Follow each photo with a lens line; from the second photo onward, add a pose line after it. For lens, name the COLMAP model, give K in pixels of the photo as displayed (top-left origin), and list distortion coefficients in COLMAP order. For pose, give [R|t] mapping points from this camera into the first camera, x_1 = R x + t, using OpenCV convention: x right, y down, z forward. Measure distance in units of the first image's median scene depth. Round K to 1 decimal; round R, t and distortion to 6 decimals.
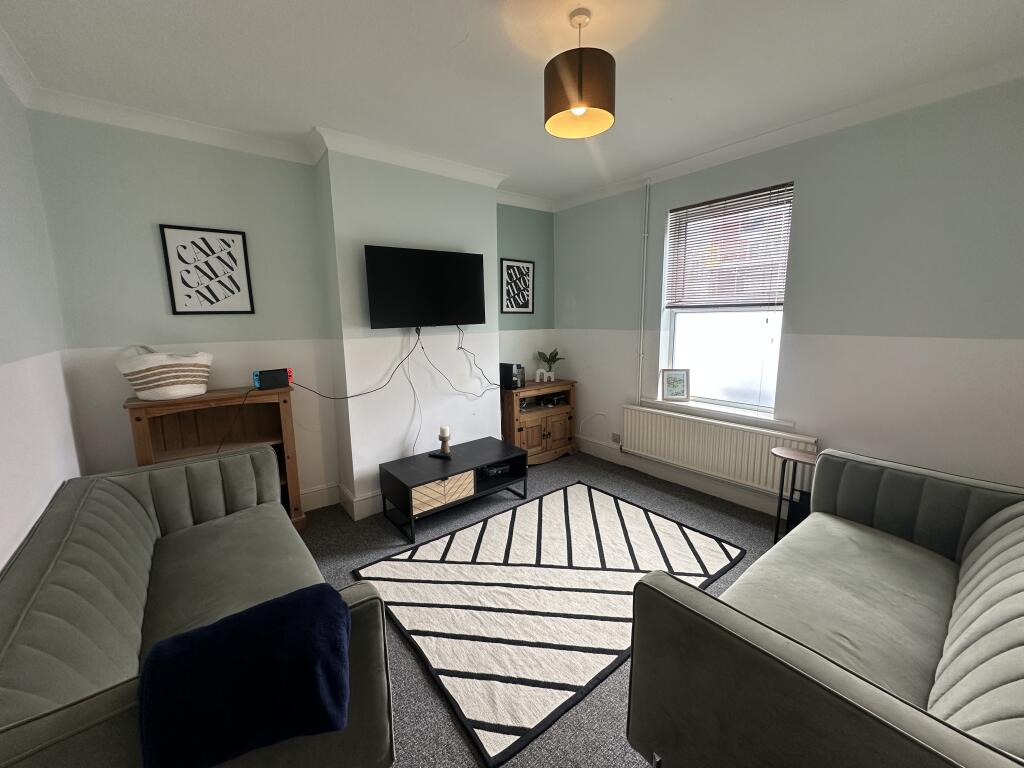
lens RADIAL K [[408.7, 0, 512.0], [0, 408.7, 381.5], [0, 0, 1]] dist [-0.002079, 0.000506]
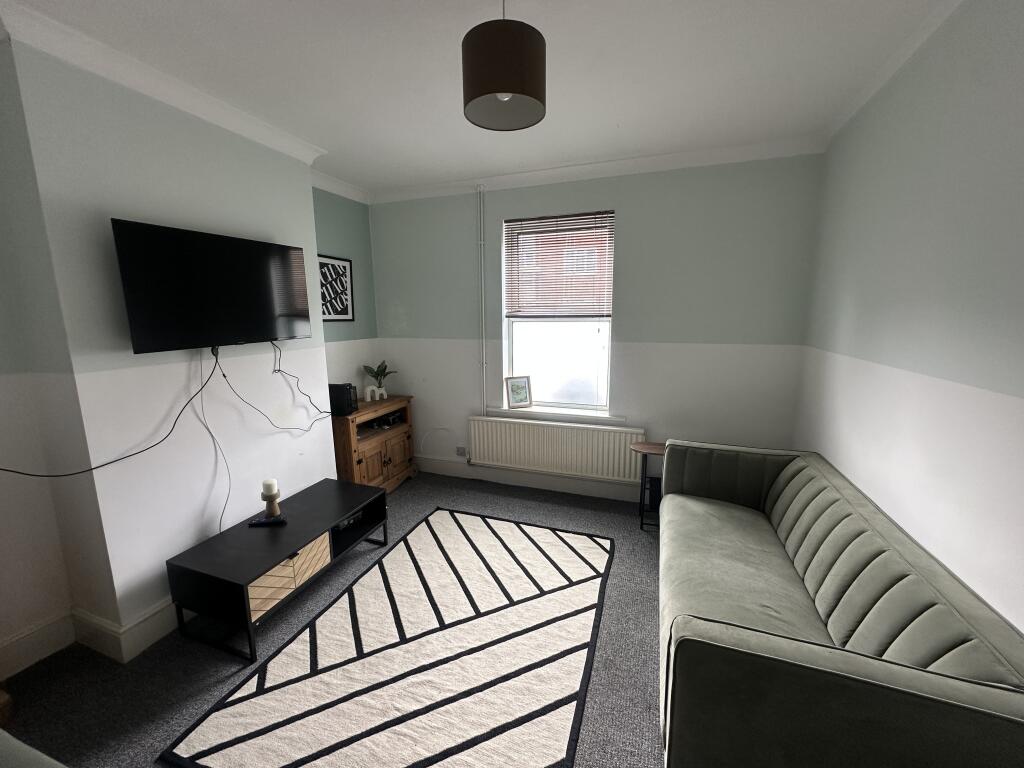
lens RADIAL K [[408.7, 0, 513.4], [0, 408.7, 381.0], [0, 0, 1]] dist [-0.002079, 0.000506]
pose [[0.850032, -0.080135, 0.520600, -0.169936], [0.079155, 0.996570, 0.024157, -0.053233], [-0.520750, 0.020674, 0.853459, 0.154316]]
